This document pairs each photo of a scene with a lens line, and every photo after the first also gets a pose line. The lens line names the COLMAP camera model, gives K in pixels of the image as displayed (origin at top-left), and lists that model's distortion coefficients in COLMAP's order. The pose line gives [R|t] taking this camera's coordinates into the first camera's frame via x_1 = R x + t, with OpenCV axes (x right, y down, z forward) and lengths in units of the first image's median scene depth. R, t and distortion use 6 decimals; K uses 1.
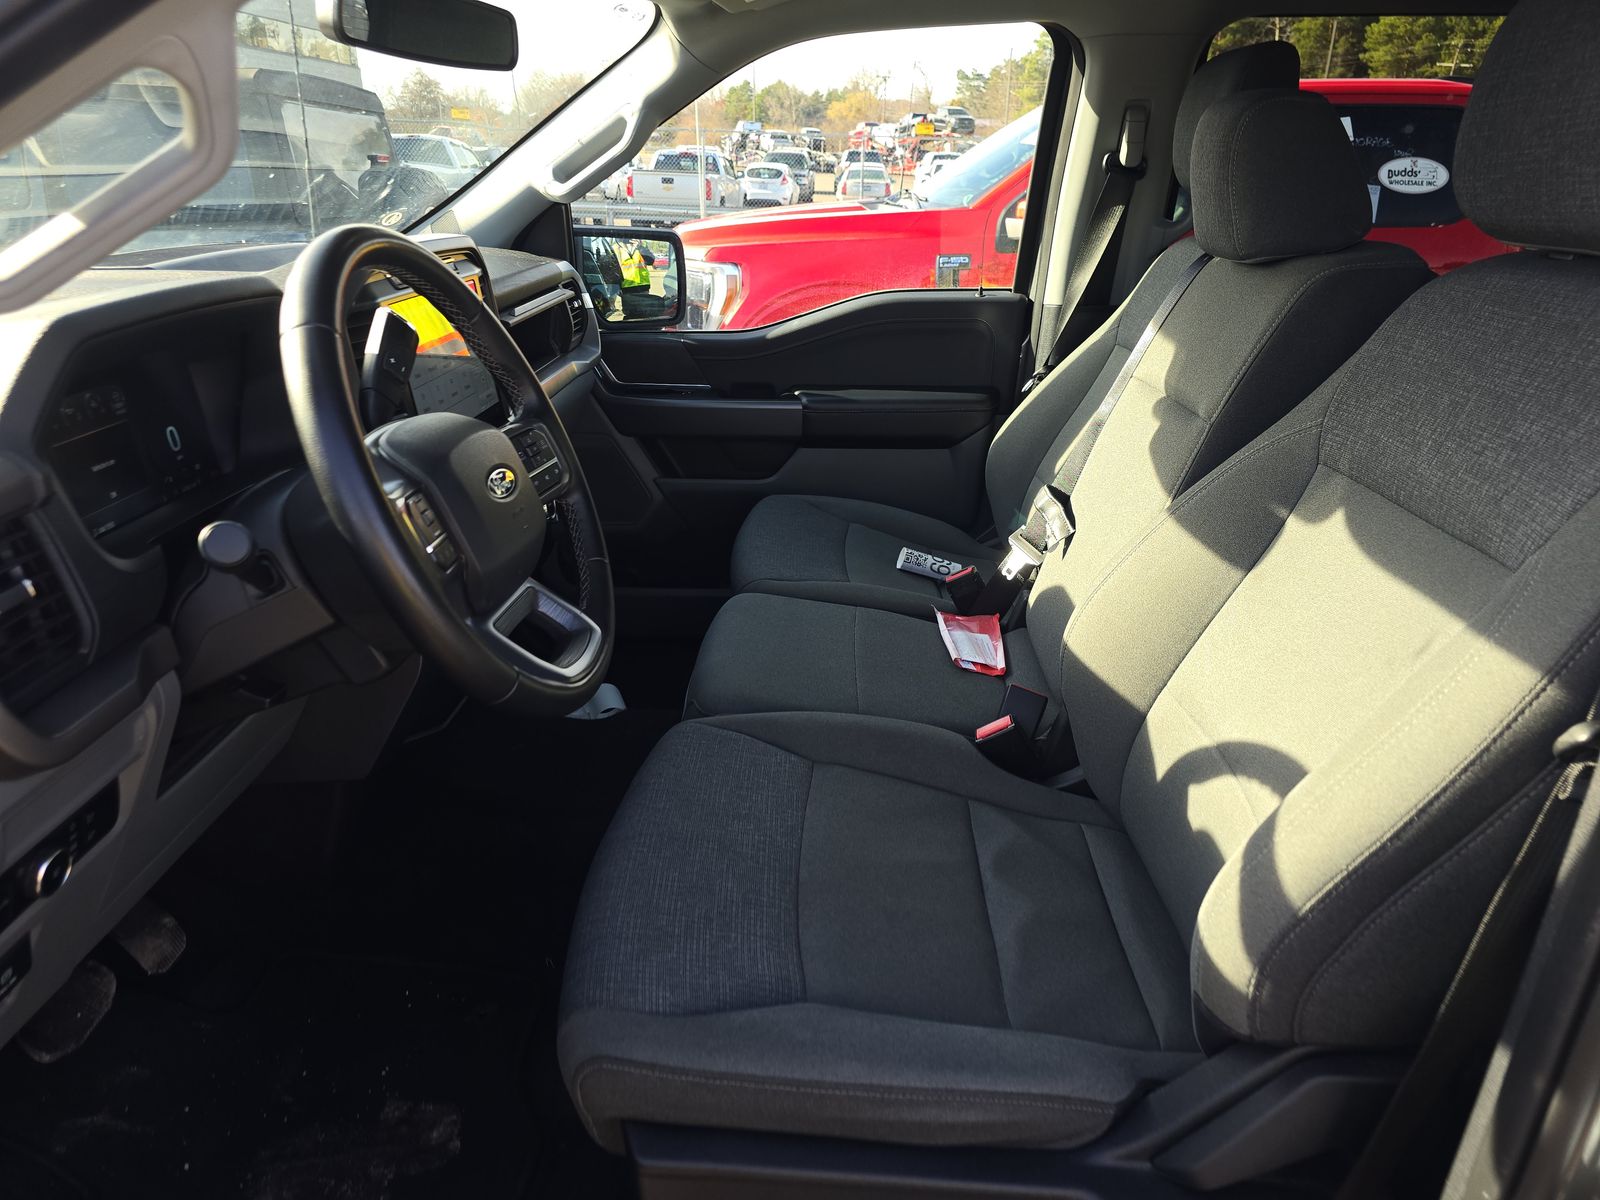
lens RADIAL K [[1090.7, 0, 786.1], [0, 1090.7, 603.6], [0, 0, 1]] dist [0.055618, -0.055922]
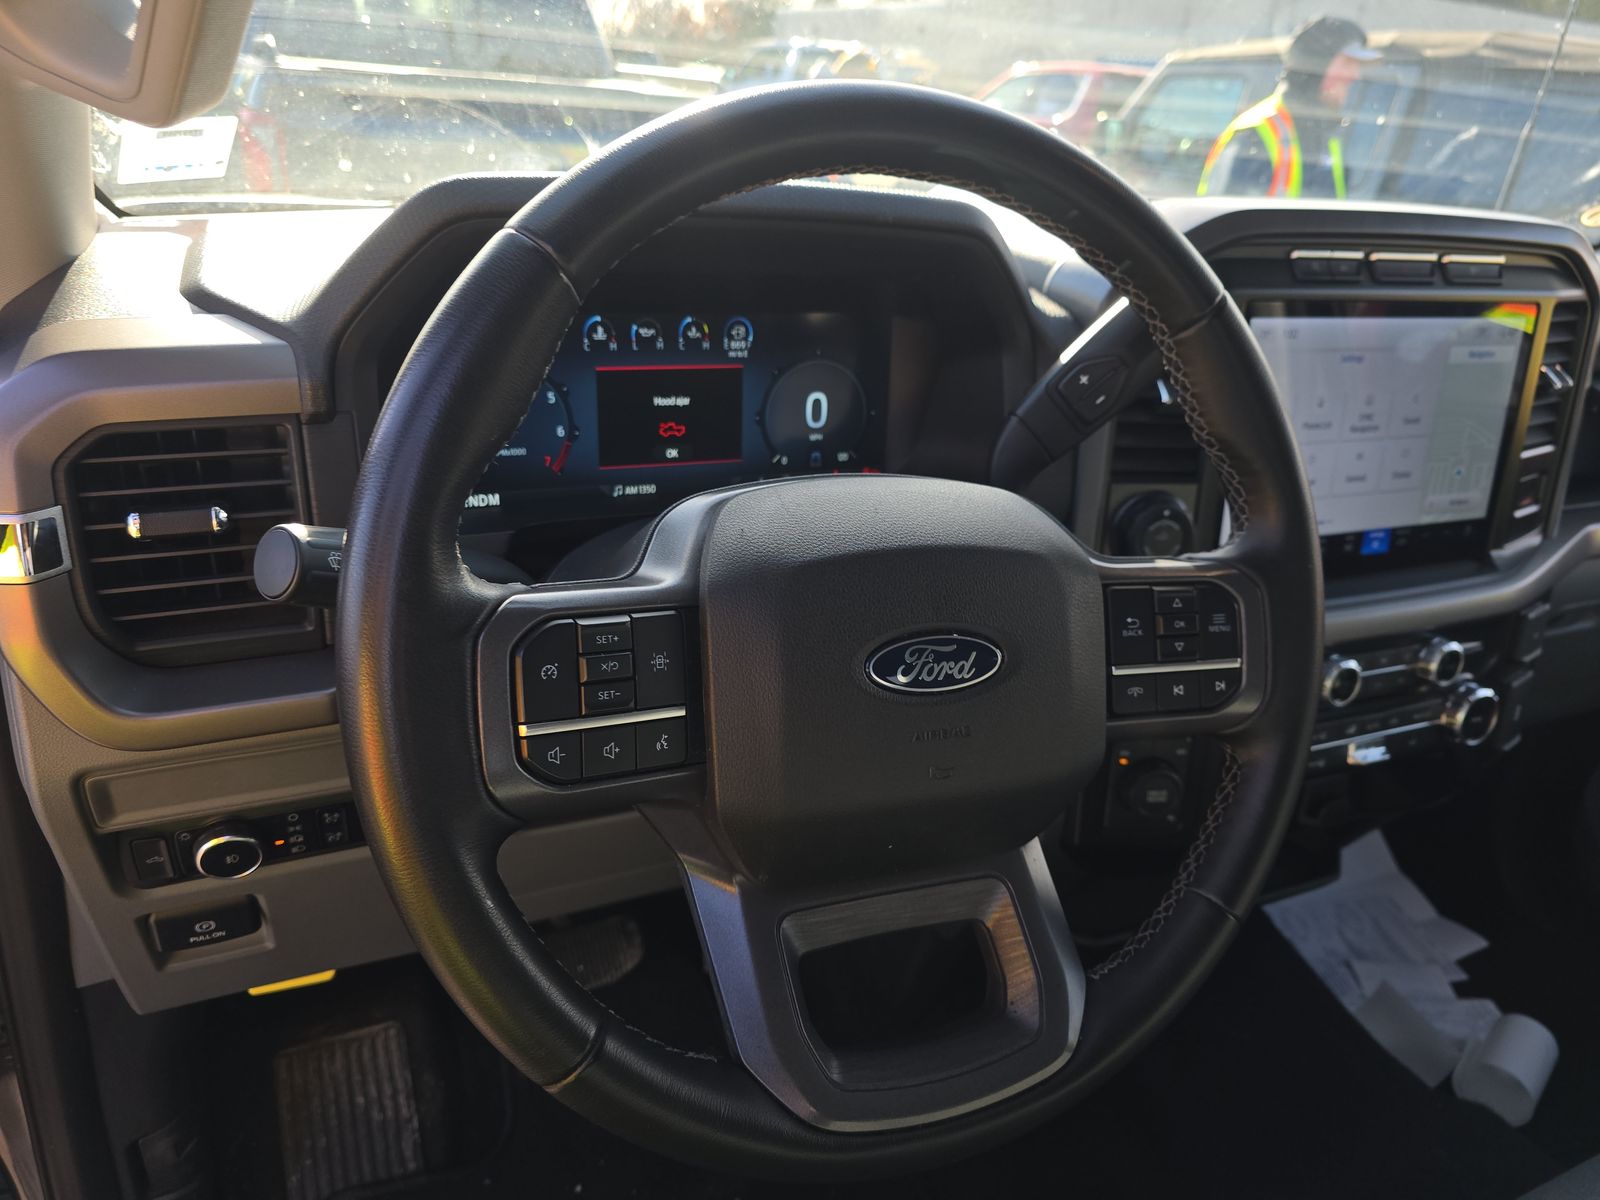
lens RADIAL K [[1090.7, 0, 805.1], [0, 1090.7, 595.7], [0, 0, 1]] dist [0.055618, -0.055922]
pose [[0.469393, 0.385713, -0.794289, 0.031522], [-0.399560, 0.894963, 0.198477, -0.095827], [0.787415, 0.224202, 0.574205, 0.324811]]
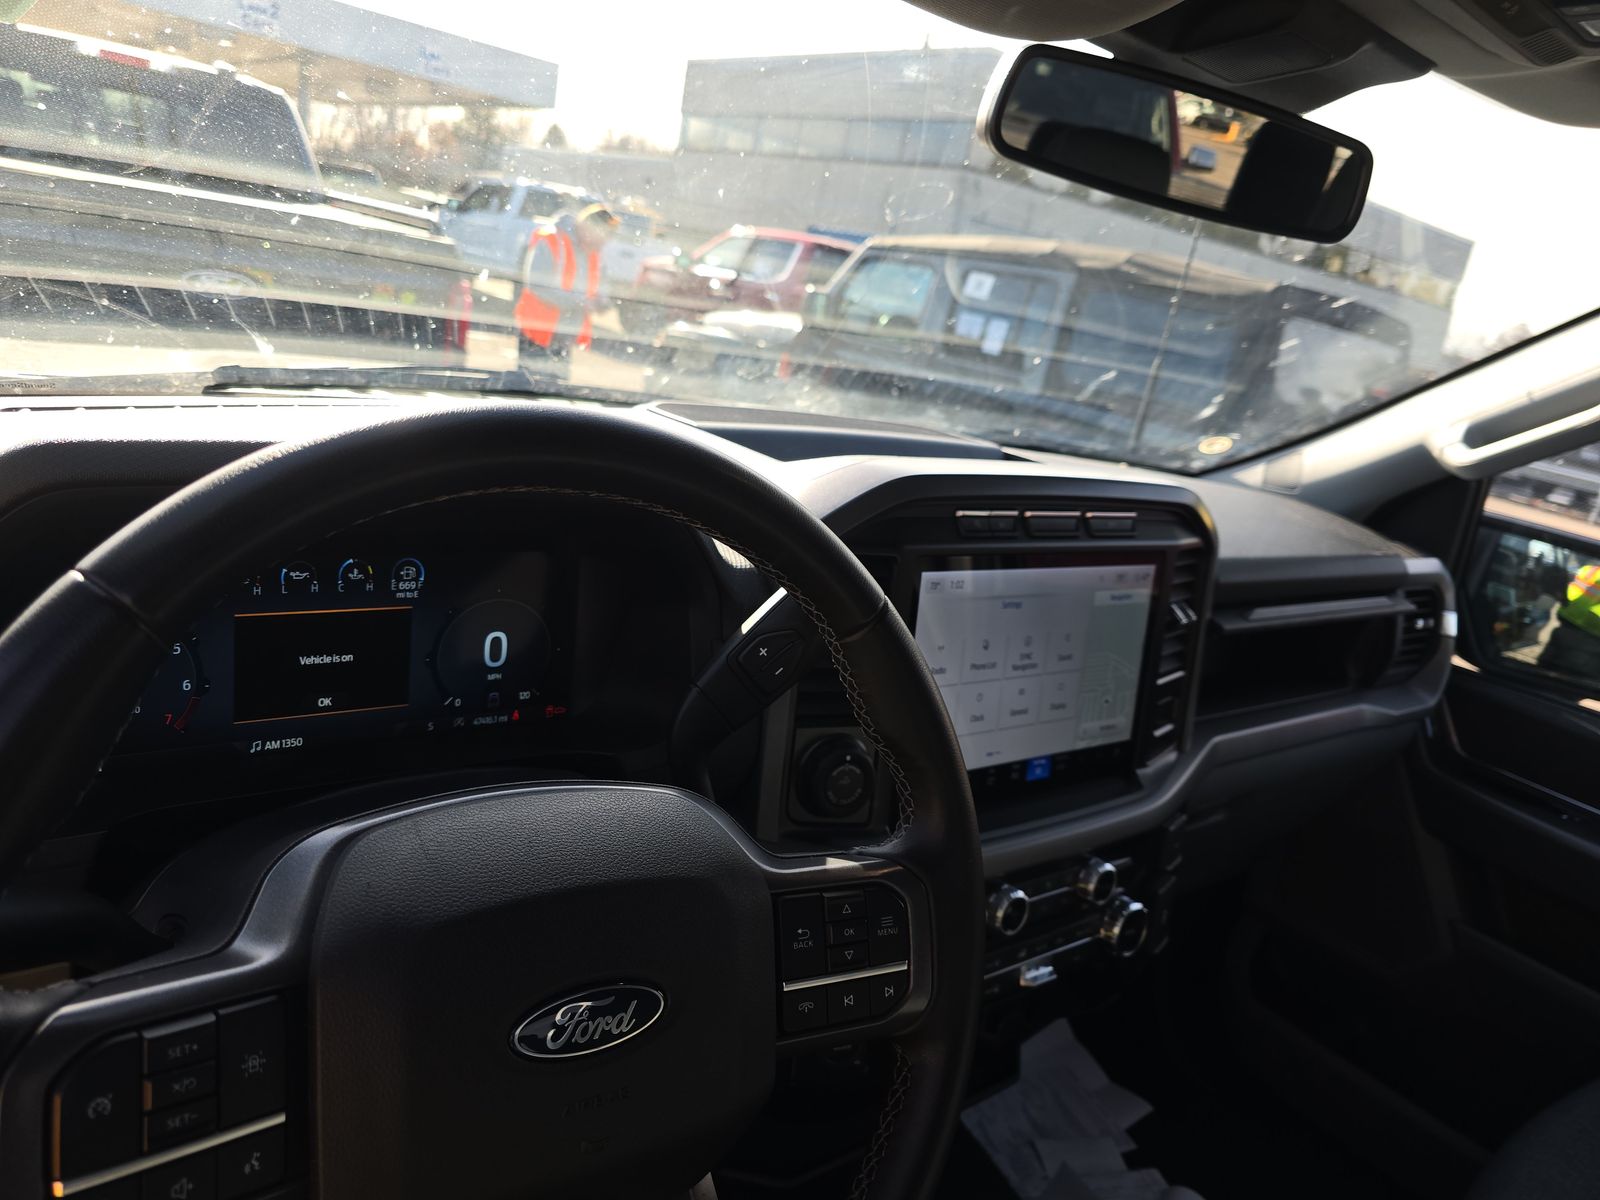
lens RADIAL K [[1090.7, 0, 791.0], [0, 1090.7, 608.4], [0, 0, 1]] dist [0.055618, -0.055922]
pose [[0.646589, 0.315526, -0.694526, 0.015368], [-0.432376, 0.901665, 0.007097, -0.136912], [0.628469, 0.295707, 0.719433, 0.329606]]
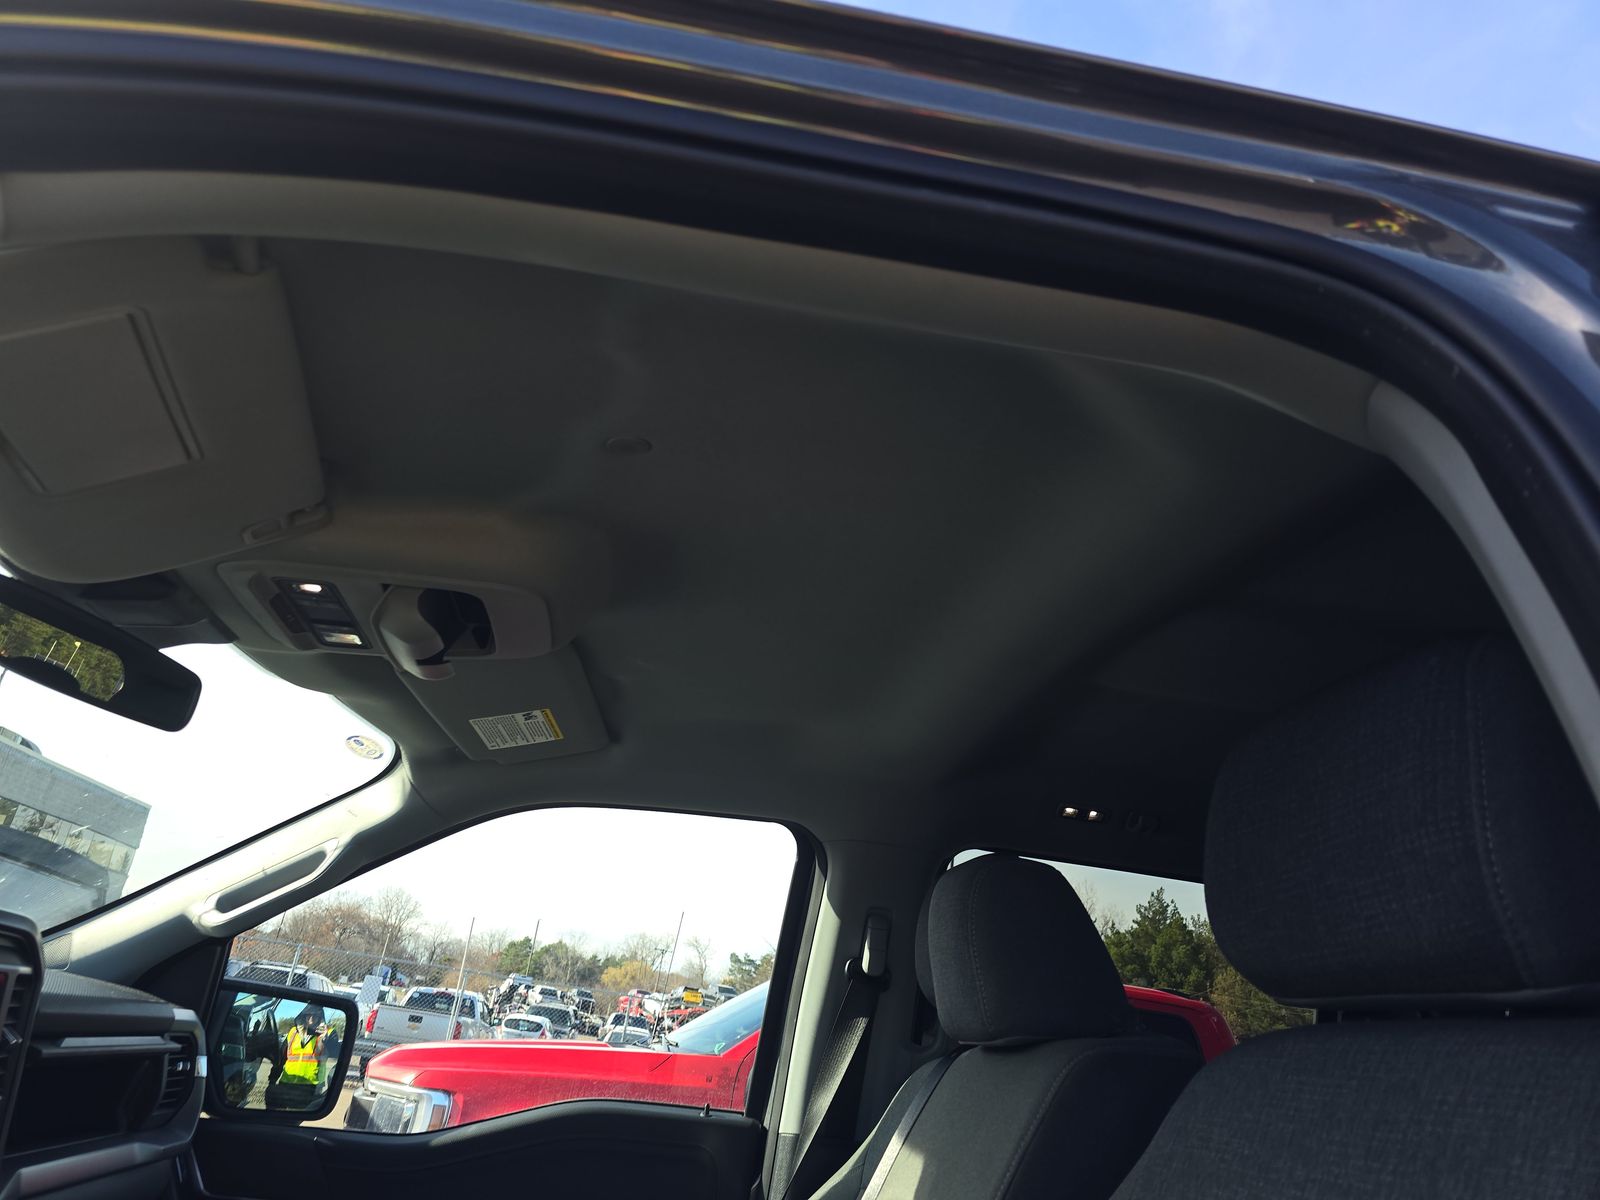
lens RADIAL K [[1090.7, 0, 812.7], [0, 1090.7, 563.1], [0, 0, 1]] dist [0.055618, -0.055922]
pose [[0.970281, 0.188098, 0.152231, 0.055592], [-0.024605, 0.702529, -0.711230, 0.017679], [-0.240727, 0.686347, 0.686279, 0.136595]]
